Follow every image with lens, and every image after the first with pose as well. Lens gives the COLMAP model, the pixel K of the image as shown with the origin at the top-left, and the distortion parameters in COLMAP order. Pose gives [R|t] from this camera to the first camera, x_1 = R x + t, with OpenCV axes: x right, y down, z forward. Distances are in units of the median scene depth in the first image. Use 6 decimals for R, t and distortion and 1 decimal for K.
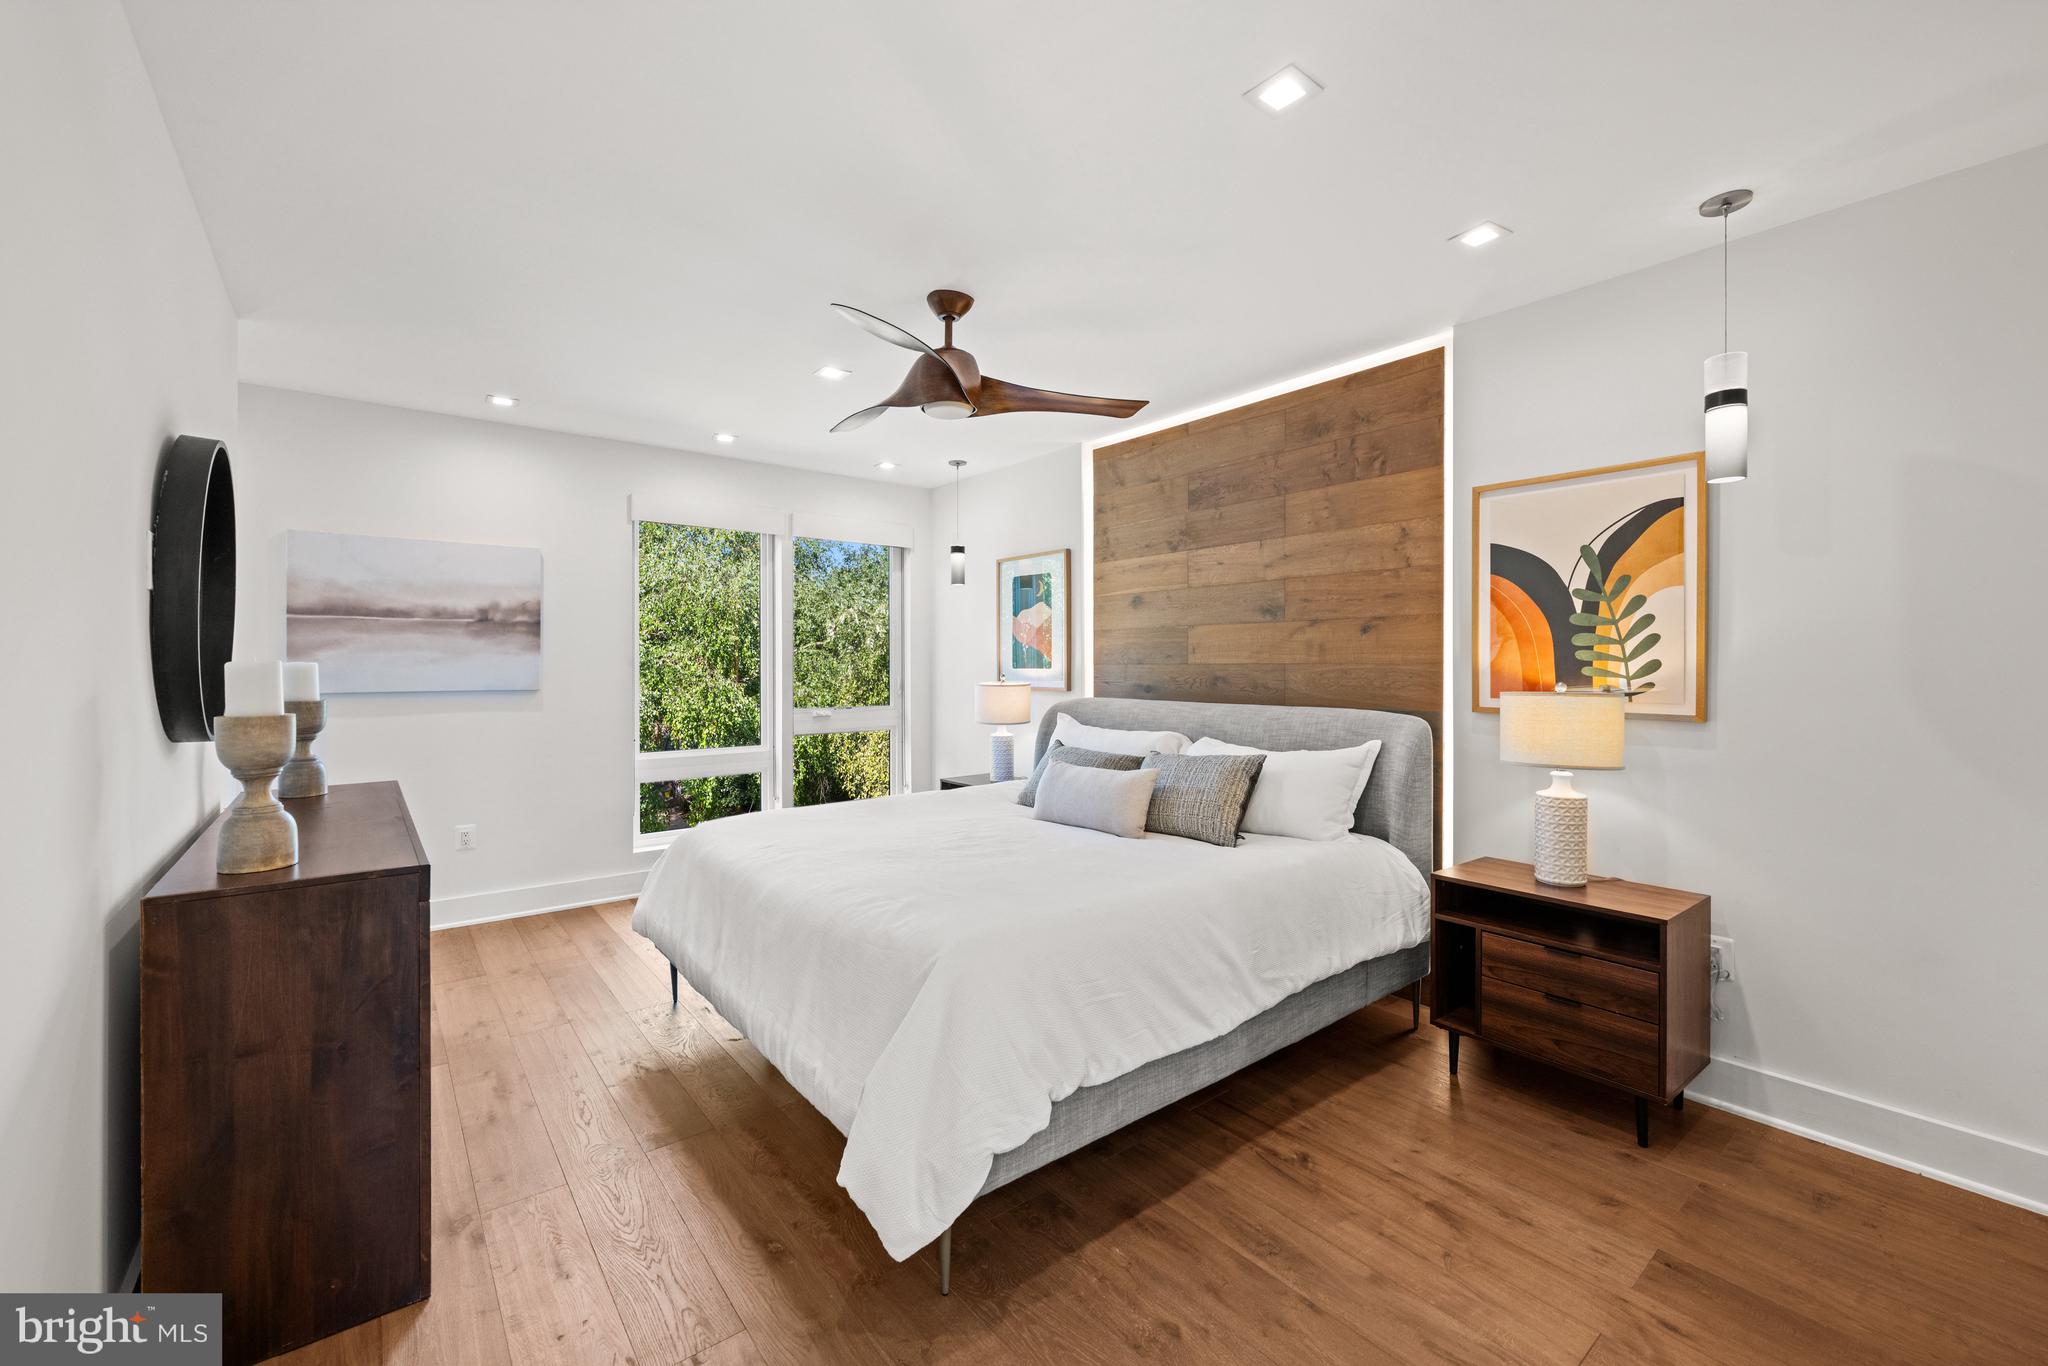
lens RADIAL K [[824.0, 0, 1027.2], [0, 824.0, 674.8], [0, 0, 1]] dist [-0.001936, -0.000094]
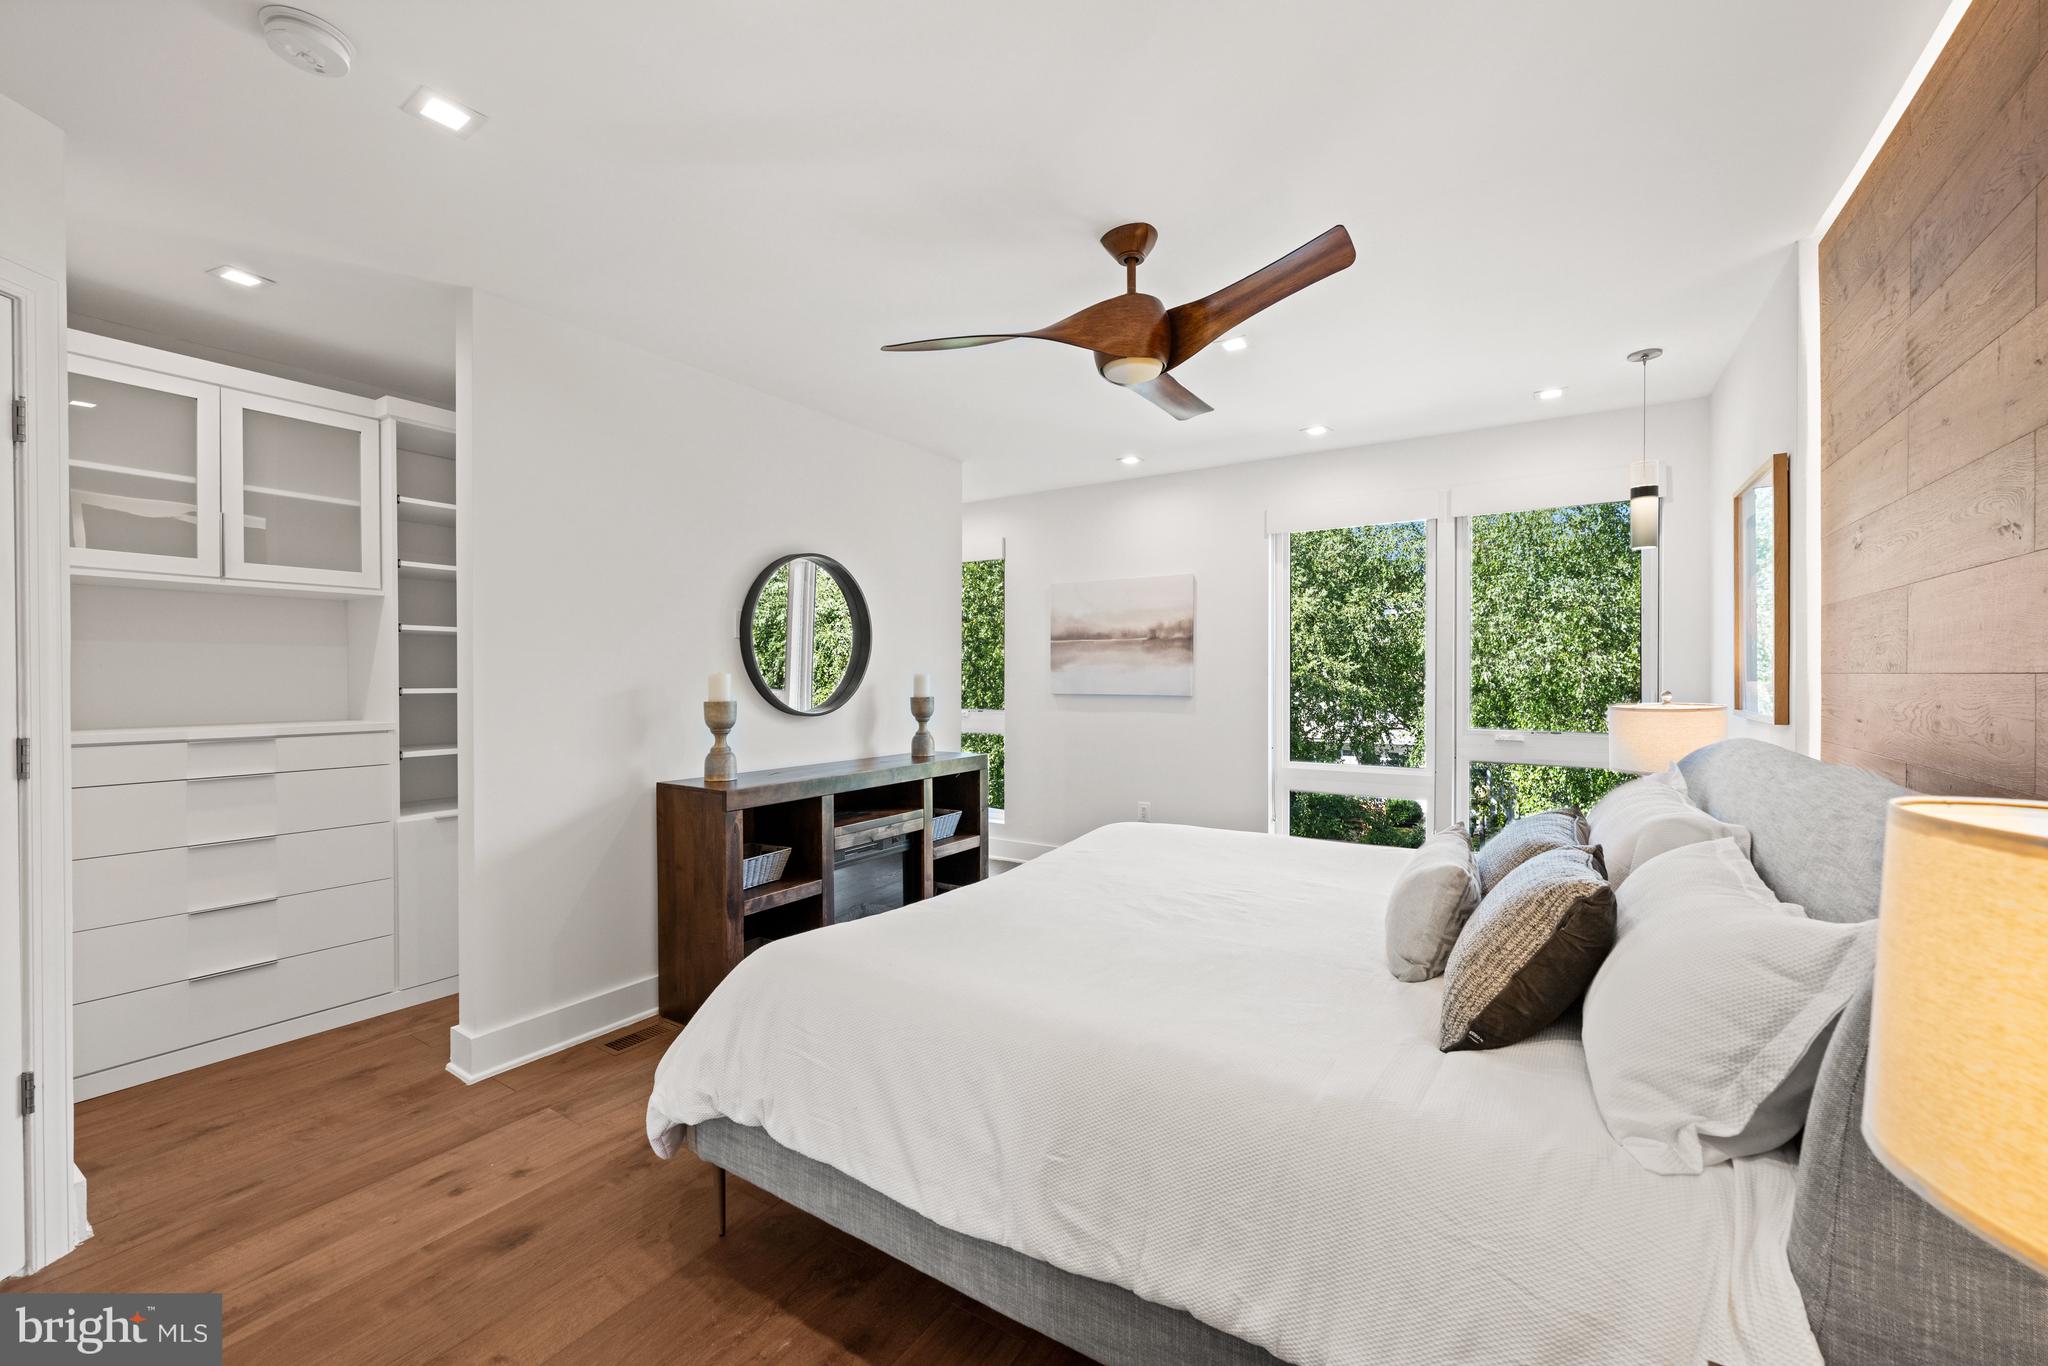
lens RADIAL K [[821.0, 0, 1024.3], [0, 821.0, 689.6], [0, 0, 1]] dist [0.001219, 0.000220]
pose [[0.317747, 0.018268, -0.948000, 0.470782], [-0.010436, 0.999821, 0.015769, -0.007101], [0.948118, 0.004883, 0.317881, 0.448033]]
